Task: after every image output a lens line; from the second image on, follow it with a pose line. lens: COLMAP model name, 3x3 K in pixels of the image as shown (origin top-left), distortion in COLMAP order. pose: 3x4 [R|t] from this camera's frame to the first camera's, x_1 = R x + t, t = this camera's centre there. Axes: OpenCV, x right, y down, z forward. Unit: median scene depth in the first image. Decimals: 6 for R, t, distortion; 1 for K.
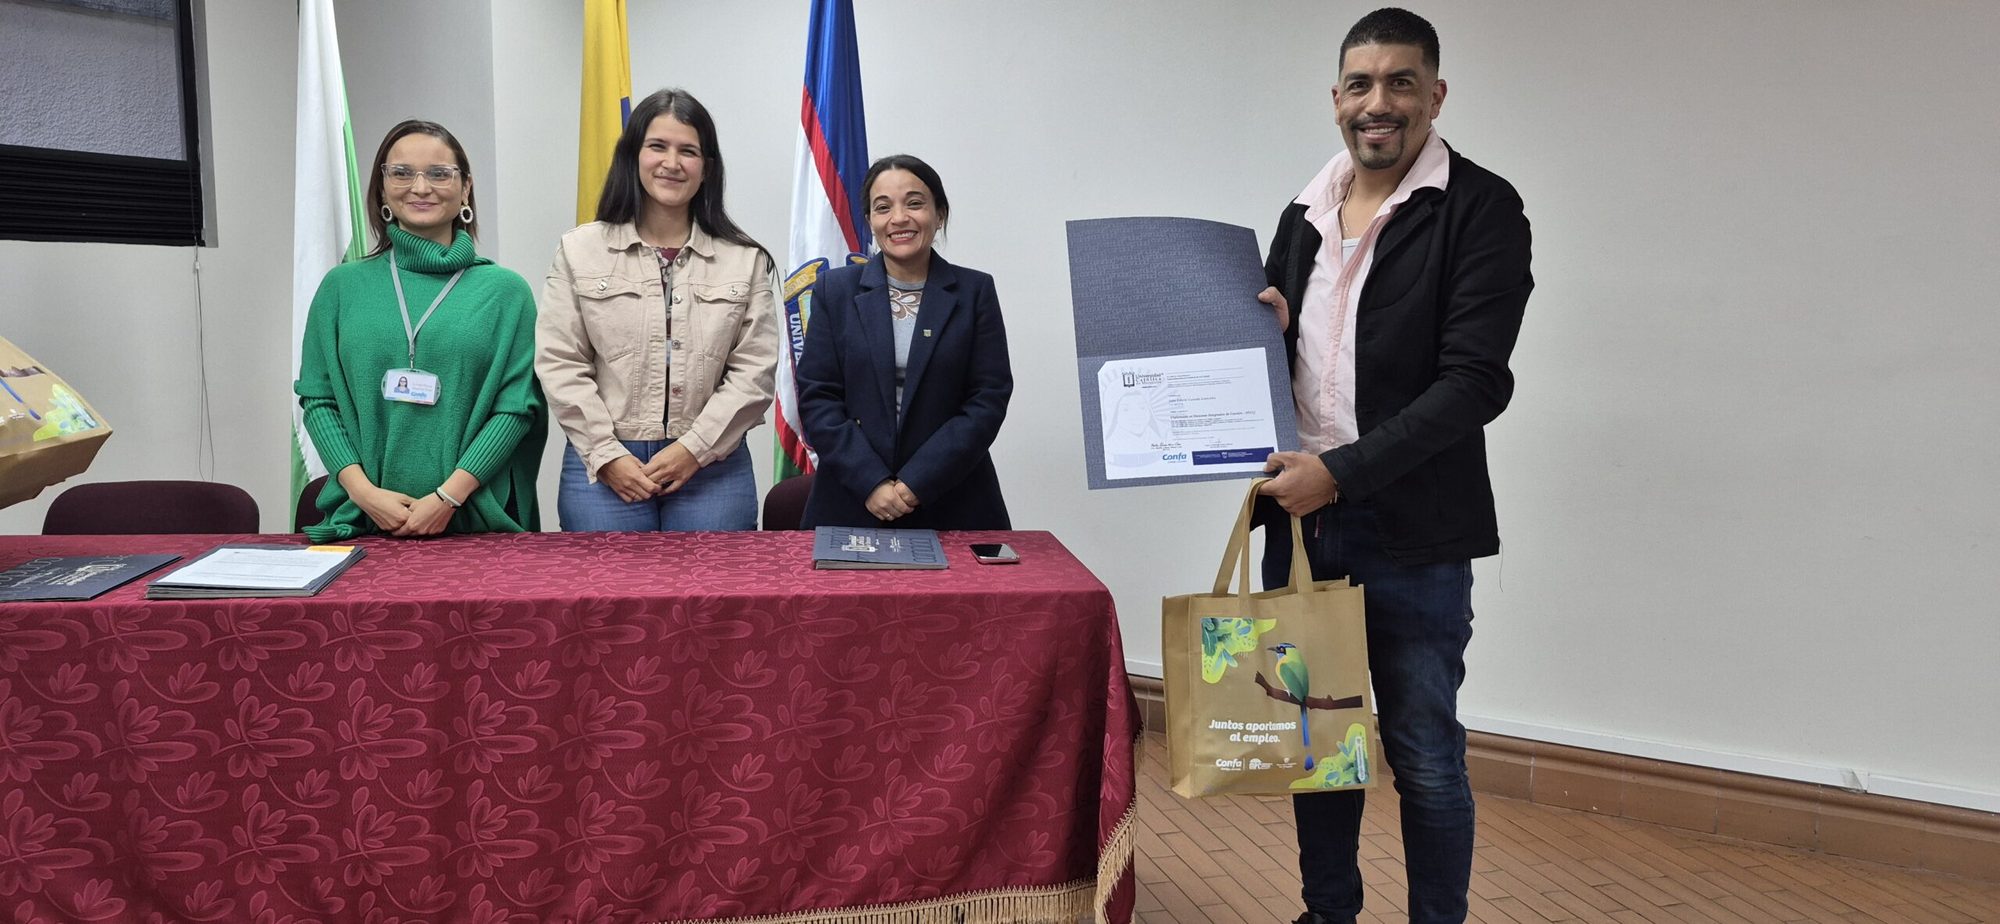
lens RADIAL K [[1497.0, 0, 1003.8], [0, 1497.0, 469.3], [0, 0, 1]] dist [0.080919, -0.088577]
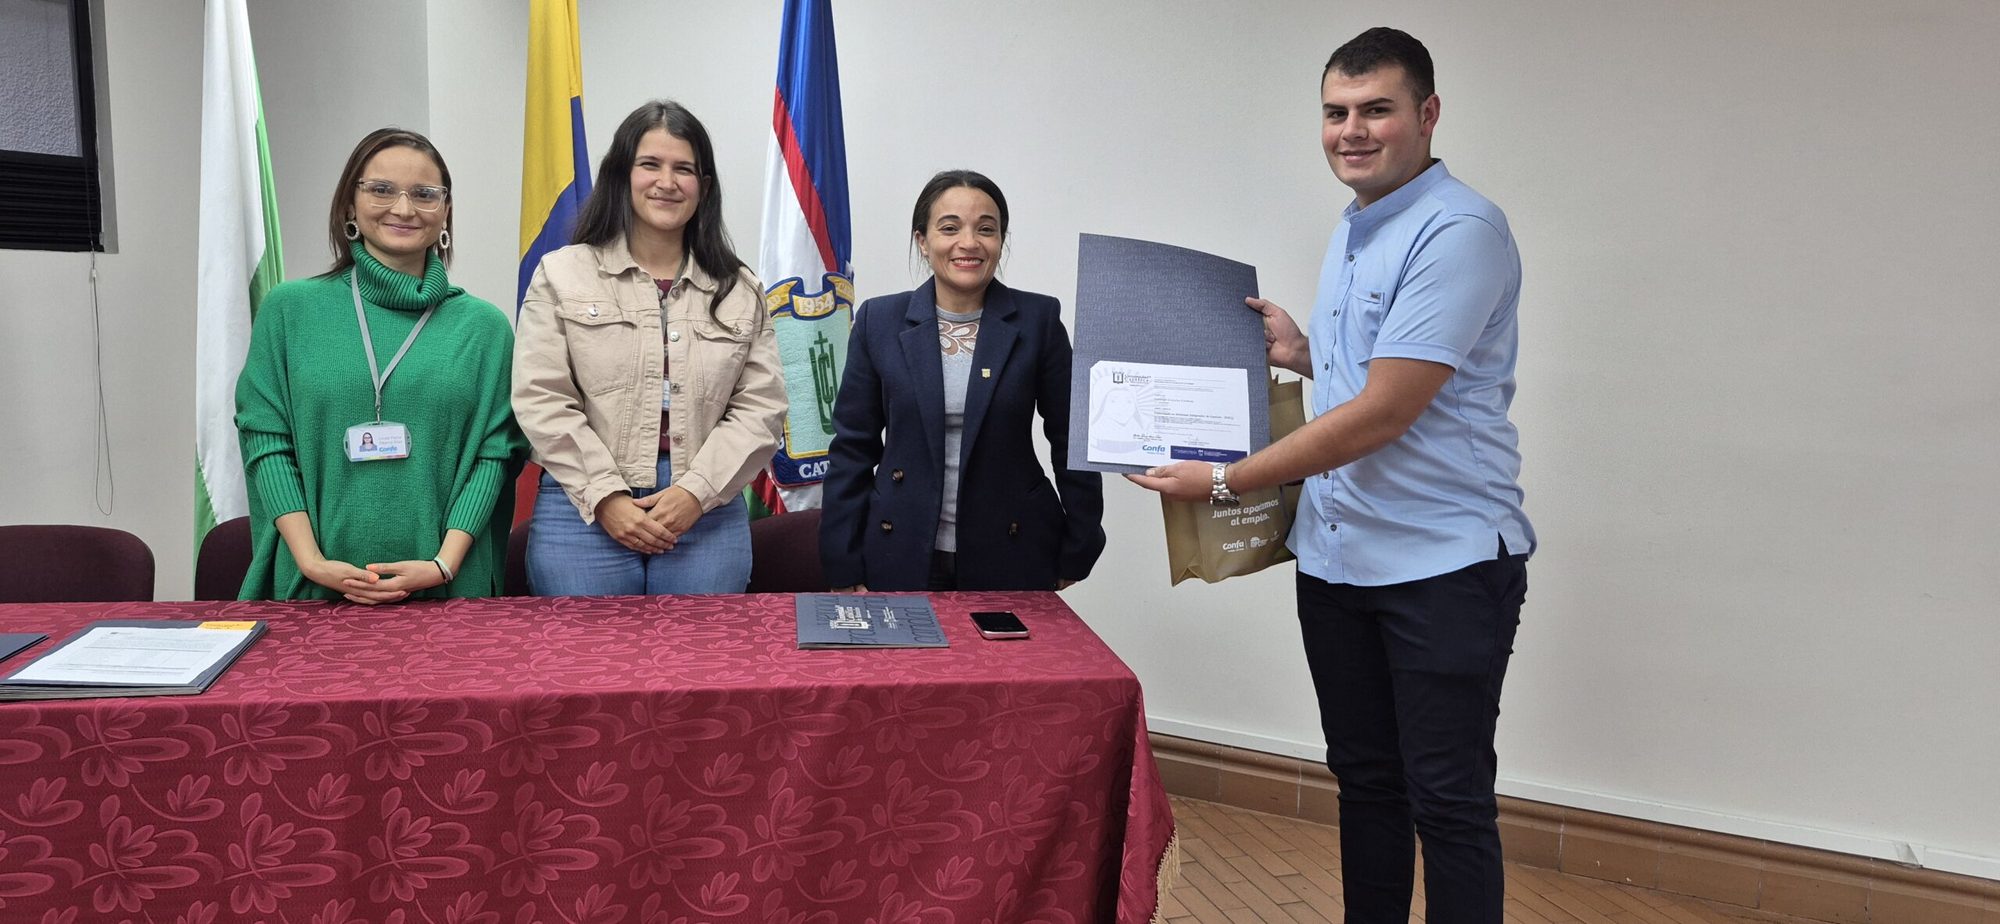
lens RADIAL K [[1497.0, 0, 1031.8], [0, 1497.0, 467.9], [0, 0, 1]] dist [0.080919, -0.088577]
pose [[0.998757, 0.004120, 0.049665, -0.036474], [-0.004240, 0.999988, 0.002310, -0.044959], [-0.049655, -0.002518, 0.998763, 0.133856]]
